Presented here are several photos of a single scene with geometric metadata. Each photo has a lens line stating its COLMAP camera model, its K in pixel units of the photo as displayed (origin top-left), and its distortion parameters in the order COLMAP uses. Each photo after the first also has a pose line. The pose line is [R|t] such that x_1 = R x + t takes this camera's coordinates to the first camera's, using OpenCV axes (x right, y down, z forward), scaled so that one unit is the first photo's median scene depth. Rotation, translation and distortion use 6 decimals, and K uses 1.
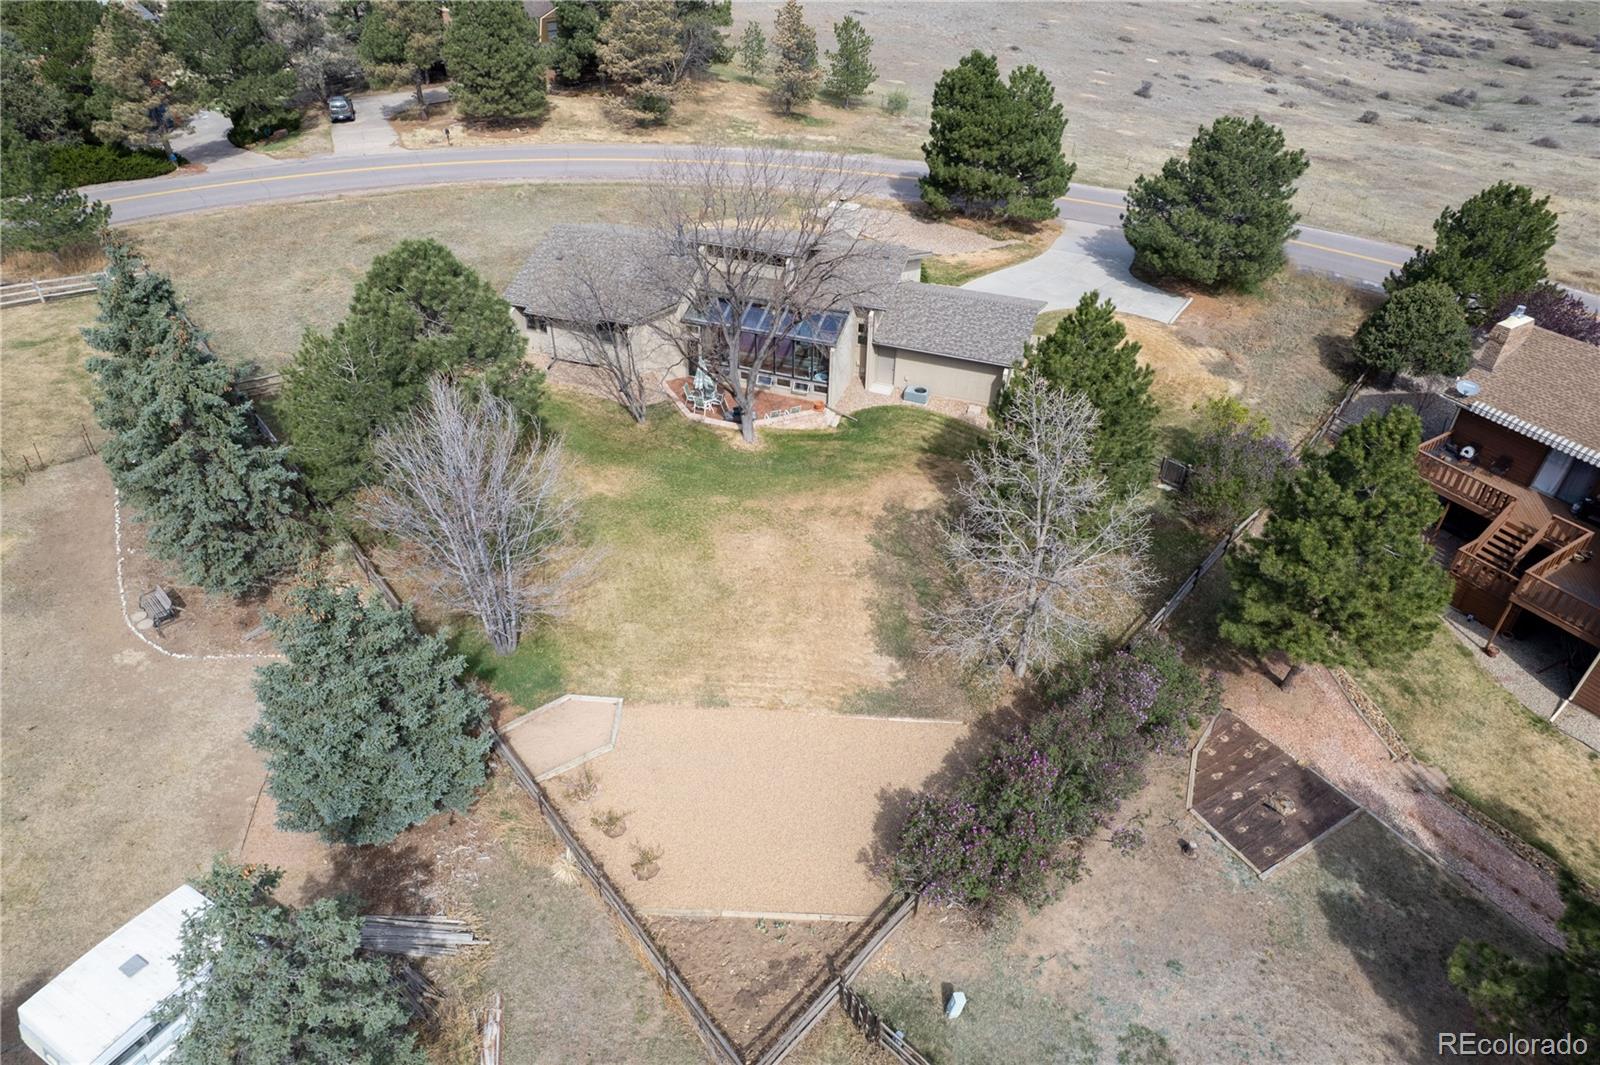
lens RADIAL K [[1025.1, 0, 798.0], [0, 1025.1, 541.9], [0, 0, 1]] dist [-0.076168, 0.069793]
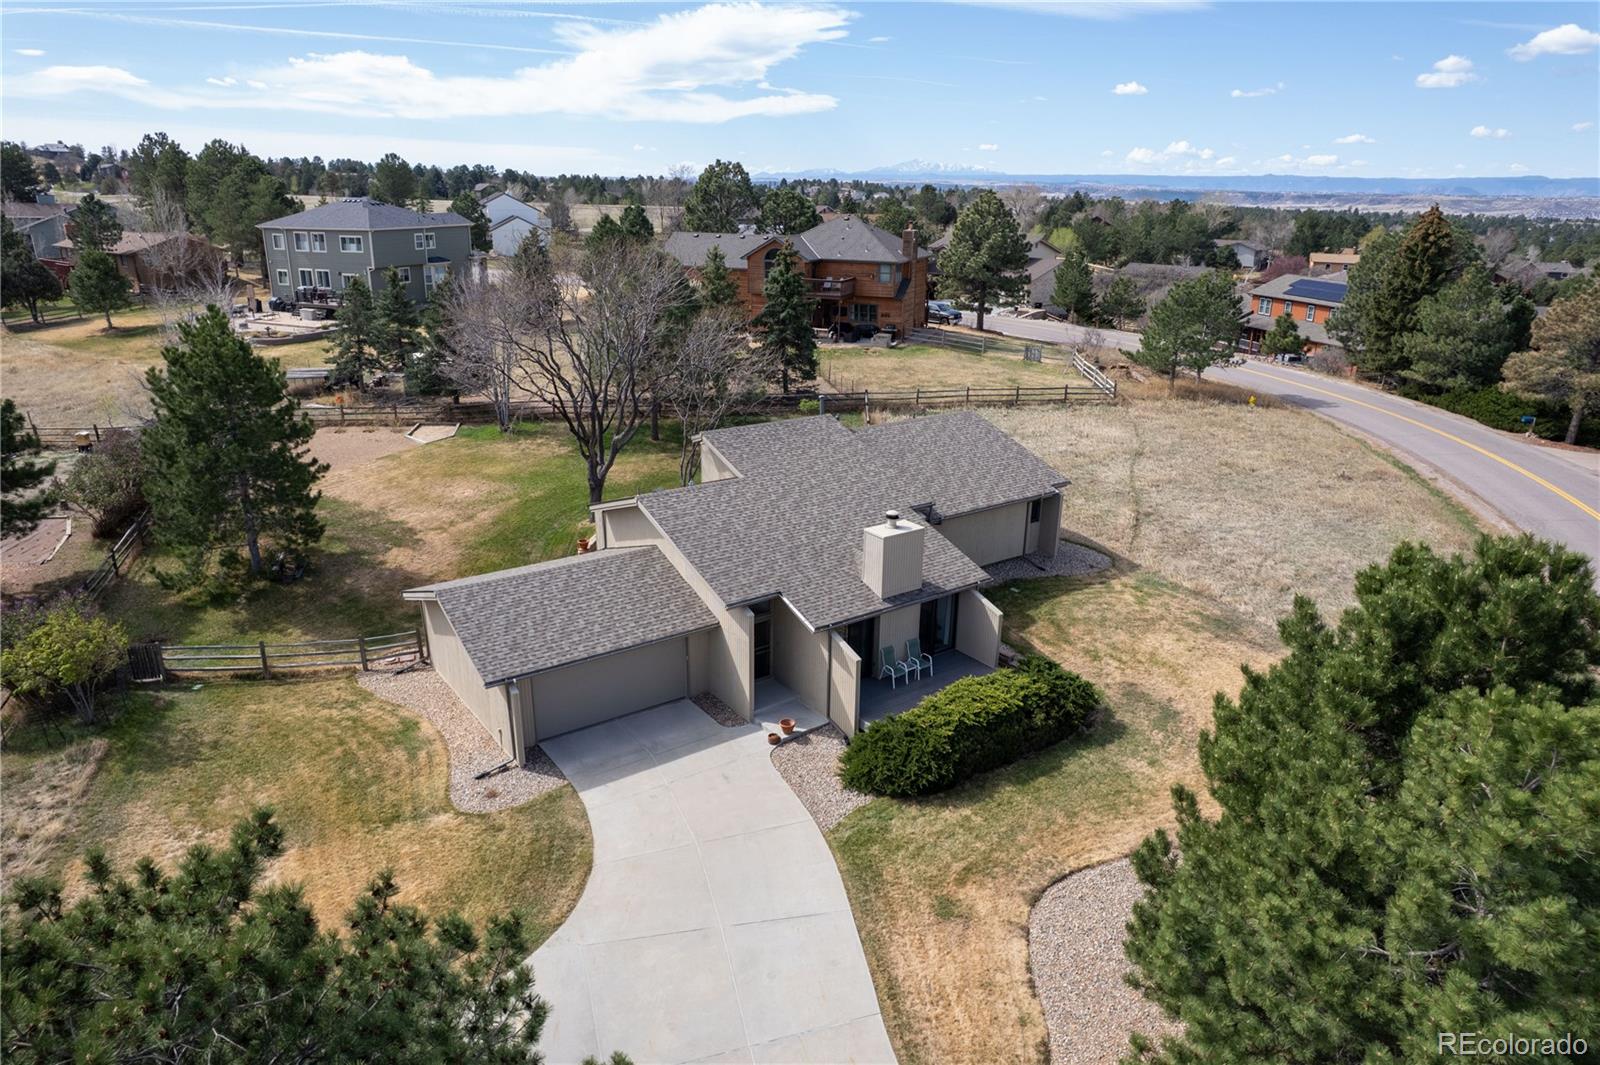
lens RADIAL K [[1025.1, 0, 797.9], [0, 1025.1, 538.6], [0, 0, 1]] dist [-0.076168, 0.069793]
pose [[-0.569363, 0.251404, -0.782701, 0.570853], [-0.509945, 0.638776, 0.576127, -0.699268], [0.644811, 0.727160, -0.235493, 1.249668]]
